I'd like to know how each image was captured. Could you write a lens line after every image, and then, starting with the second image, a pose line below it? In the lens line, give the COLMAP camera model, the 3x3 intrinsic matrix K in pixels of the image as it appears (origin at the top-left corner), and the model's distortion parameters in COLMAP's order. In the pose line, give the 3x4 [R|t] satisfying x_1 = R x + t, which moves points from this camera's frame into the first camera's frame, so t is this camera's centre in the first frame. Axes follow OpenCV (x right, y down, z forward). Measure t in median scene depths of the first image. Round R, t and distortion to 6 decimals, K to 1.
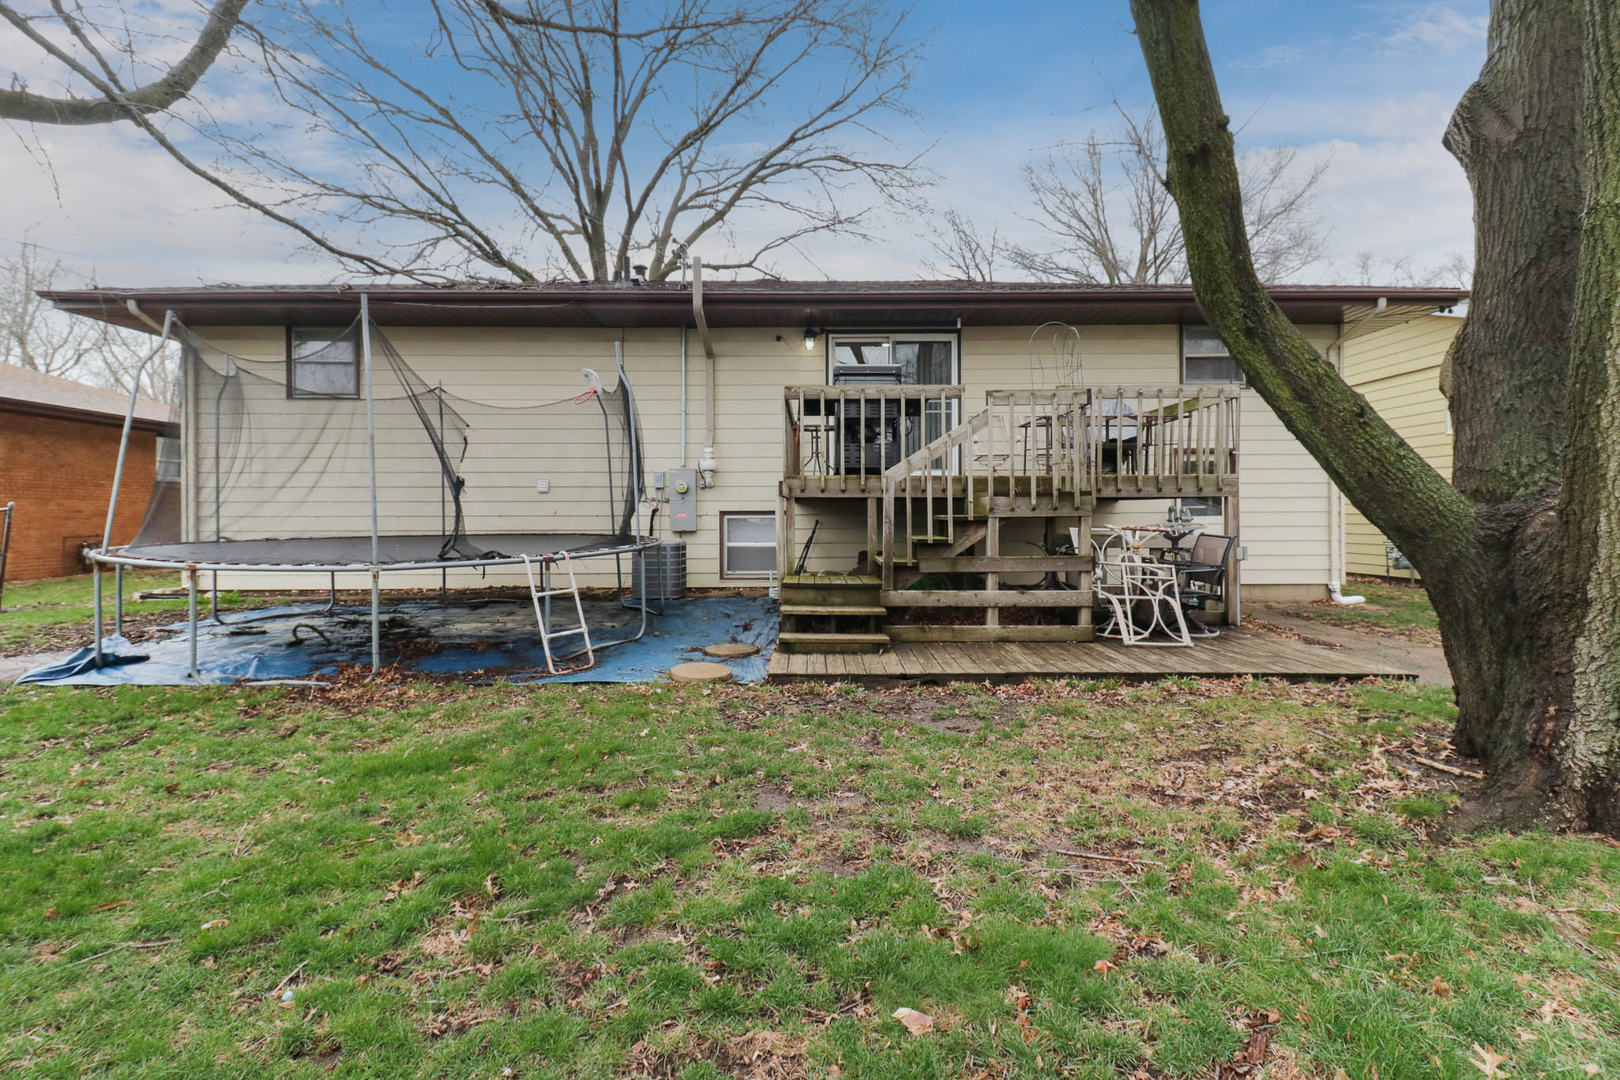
lens RADIAL K [[747.8, 0, 812.9], [0, 747.8, 511.7], [0, 0, 1]] dist [0.021059, -0.015368]
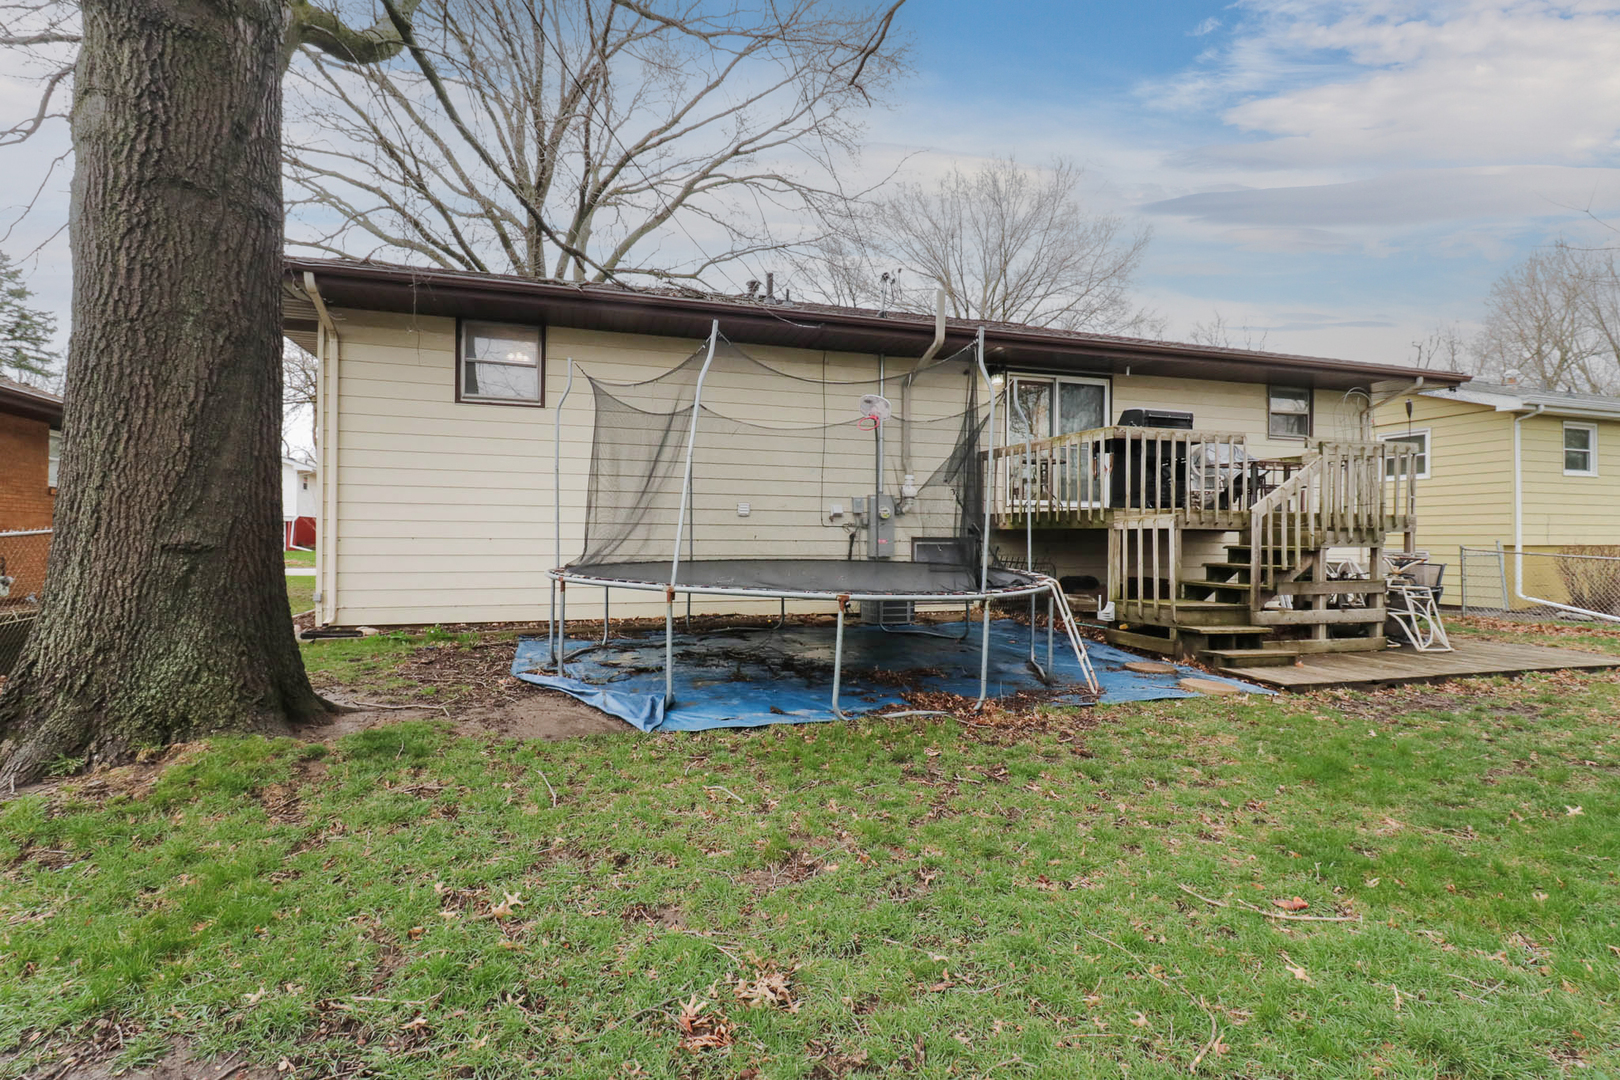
lens RADIAL K [[776.4, 0, 800.6], [0, 776.4, 520.8], [0, 0, 1]] dist [0.024277, -0.017049]
pose [[0.958121, 0.017993, 0.285798, -0.583998], [-0.013281, 0.999742, -0.018417, -0.001365], [-0.286055, 0.013850, 0.958113, 0.030358]]
